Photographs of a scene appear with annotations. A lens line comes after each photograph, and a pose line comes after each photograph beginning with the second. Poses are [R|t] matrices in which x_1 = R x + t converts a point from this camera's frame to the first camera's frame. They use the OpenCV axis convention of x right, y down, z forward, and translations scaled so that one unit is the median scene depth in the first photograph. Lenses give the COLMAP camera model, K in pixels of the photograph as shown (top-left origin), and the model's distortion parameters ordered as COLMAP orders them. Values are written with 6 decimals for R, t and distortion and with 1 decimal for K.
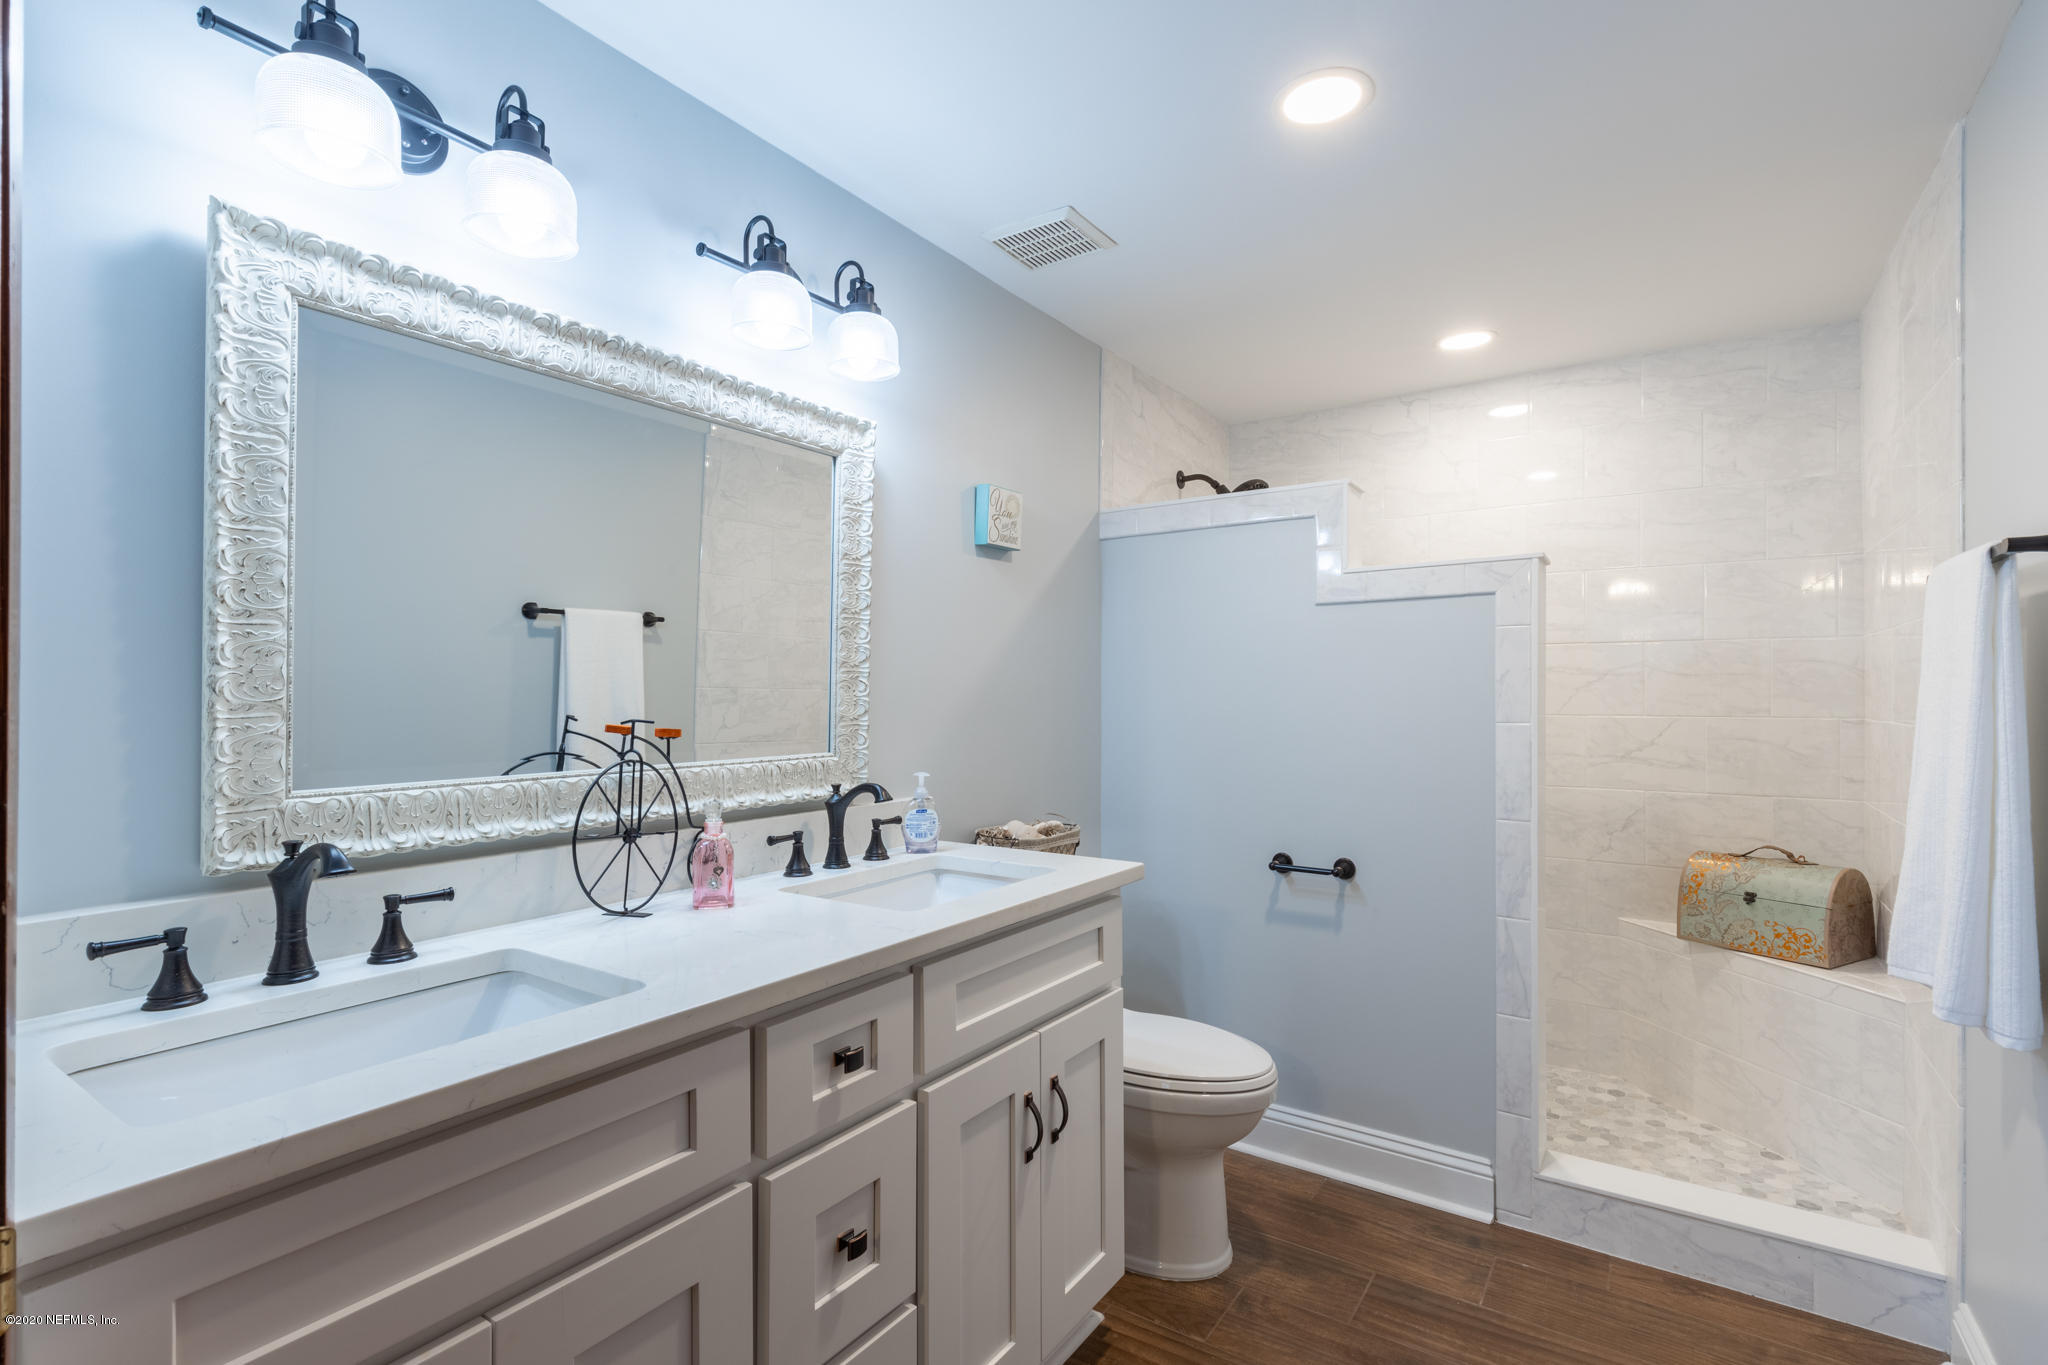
lens RADIAL K [[943.7, 0, 1021.1], [0, 943.7, 683.3], [0, 0, 1]] dist [0.004459, -0.001833]
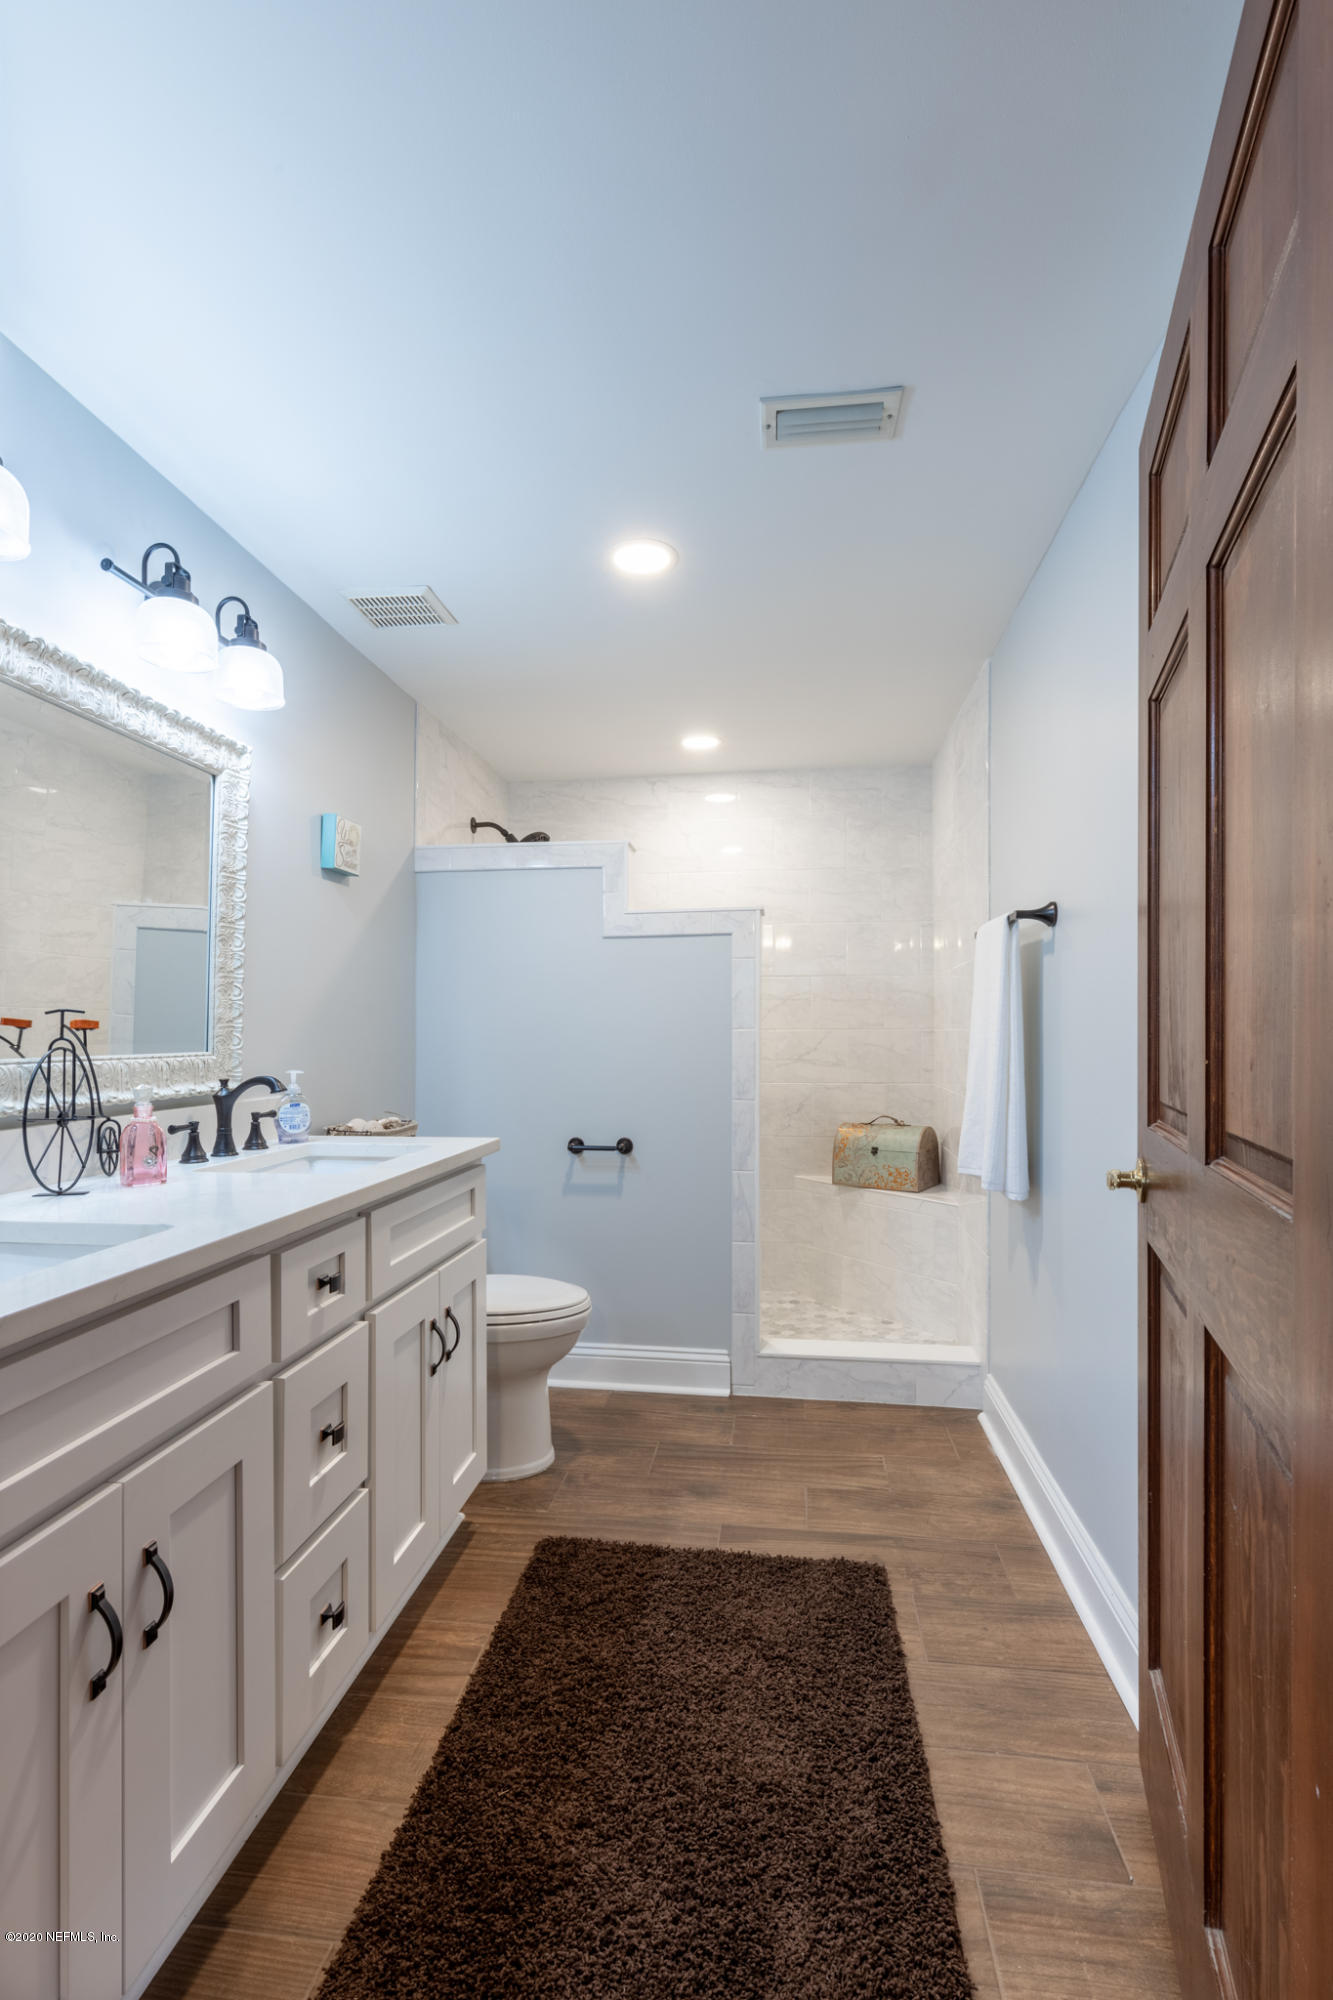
lens RADIAL K [[921.6, 0, 655.4], [0, 921.6, 1021.5], [0, 0, 1]] dist [0.004459, -0.001833]
pose [[0.894602, 0.004961, 0.446837, -0.219829], [-0.003512, 0.999986, -0.004070, 0.042305], [-0.446850, 0.002072, 0.894606, -0.161454]]
